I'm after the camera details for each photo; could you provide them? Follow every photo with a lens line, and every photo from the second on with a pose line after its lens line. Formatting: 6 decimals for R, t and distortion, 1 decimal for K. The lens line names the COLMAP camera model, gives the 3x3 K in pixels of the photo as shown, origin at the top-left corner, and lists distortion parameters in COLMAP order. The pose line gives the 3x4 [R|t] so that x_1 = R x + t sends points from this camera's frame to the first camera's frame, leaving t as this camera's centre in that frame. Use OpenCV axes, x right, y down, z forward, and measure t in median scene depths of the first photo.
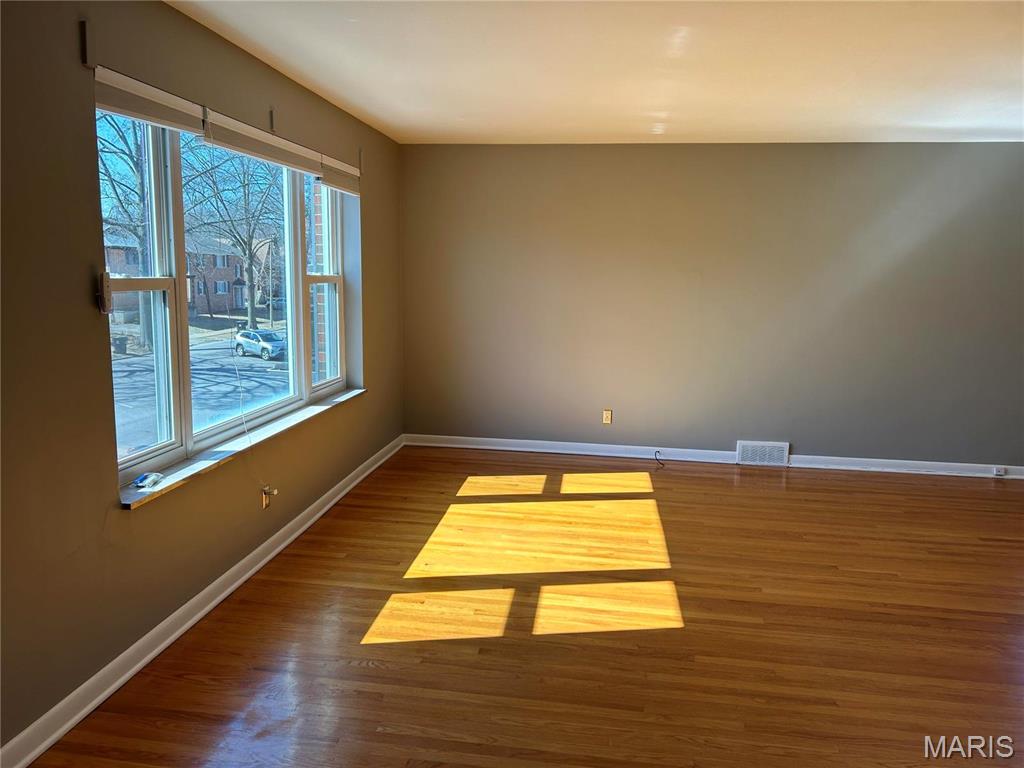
lens RADIAL K [[769.7, 0, 508.8], [0, 769.7, 392.8], [0, 0, 1]] dist [0.045716, -0.034314]
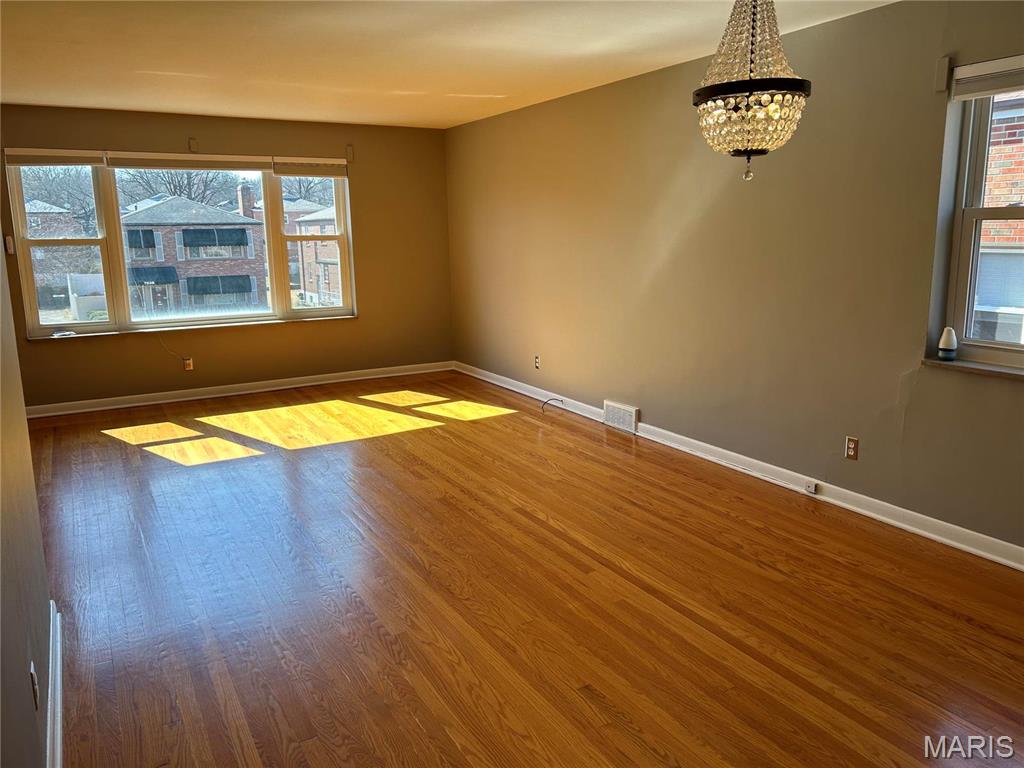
lens RADIAL K [[769.7, 0, 508.1], [0, 769.7, 369.5], [0, 0, 1]] dist [0.045716, -0.034314]
pose [[0.598723, 0.110800, -0.793255, 1.385310], [-0.100704, 0.992940, 0.062684, -0.030444], [0.794600, 0.042353, 0.605654, 0.471764]]
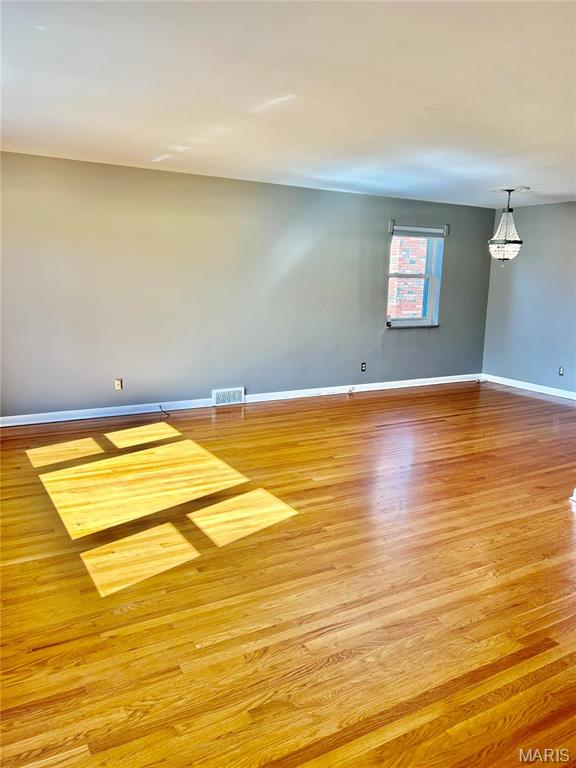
lens RADIAL K [[577.3, 0, 284.1], [0, 577.3, 394.8], [0, 0, 1]] dist [0.045716, -0.034314]
pose [[0.787522, -0.131718, 0.602046, -0.337845], [0.097111, 0.991211, 0.089833, -0.016439], [-0.608587, -0.012280, 0.793392, 0.120413]]
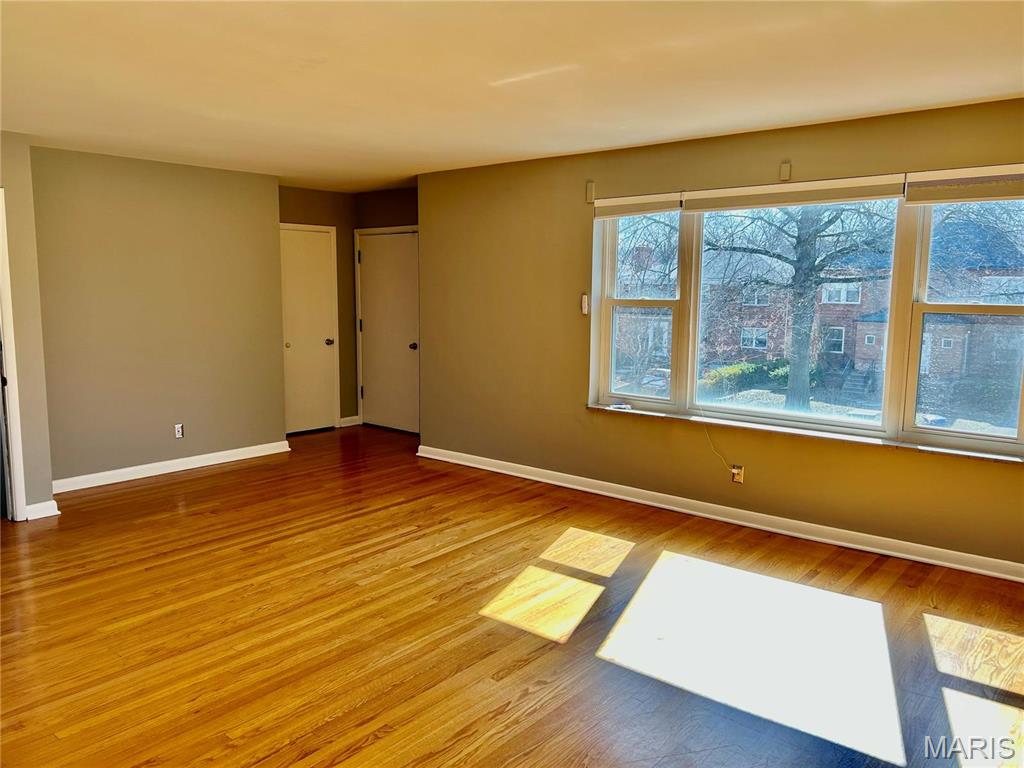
lens RADIAL K [[769.7, 0, 511.6], [0, 769.7, 386.6], [0, 0, 1]] dist [0.045716, -0.034314]
pose [[-0.535481, 0.083165, -0.840443, 0.861308], [-0.155557, 0.968401, 0.194939, -0.177555], [0.830098, 0.235123, -0.505623, 1.201598]]
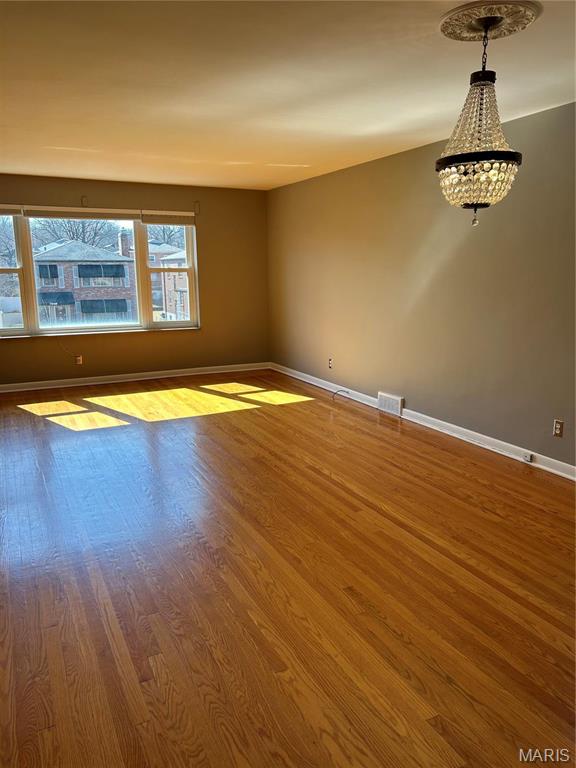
lens RADIAL K [[577.3, 0, 285.3], [0, 577.3, 381.7], [0, 0, 1]] dist [0.045716, -0.034314]
pose [[0.553367, 0.134951, -0.821933, 1.422958], [-0.117660, 0.989558, 0.083257, -0.021059], [0.824586, 0.050637, 0.563467, 0.469426]]
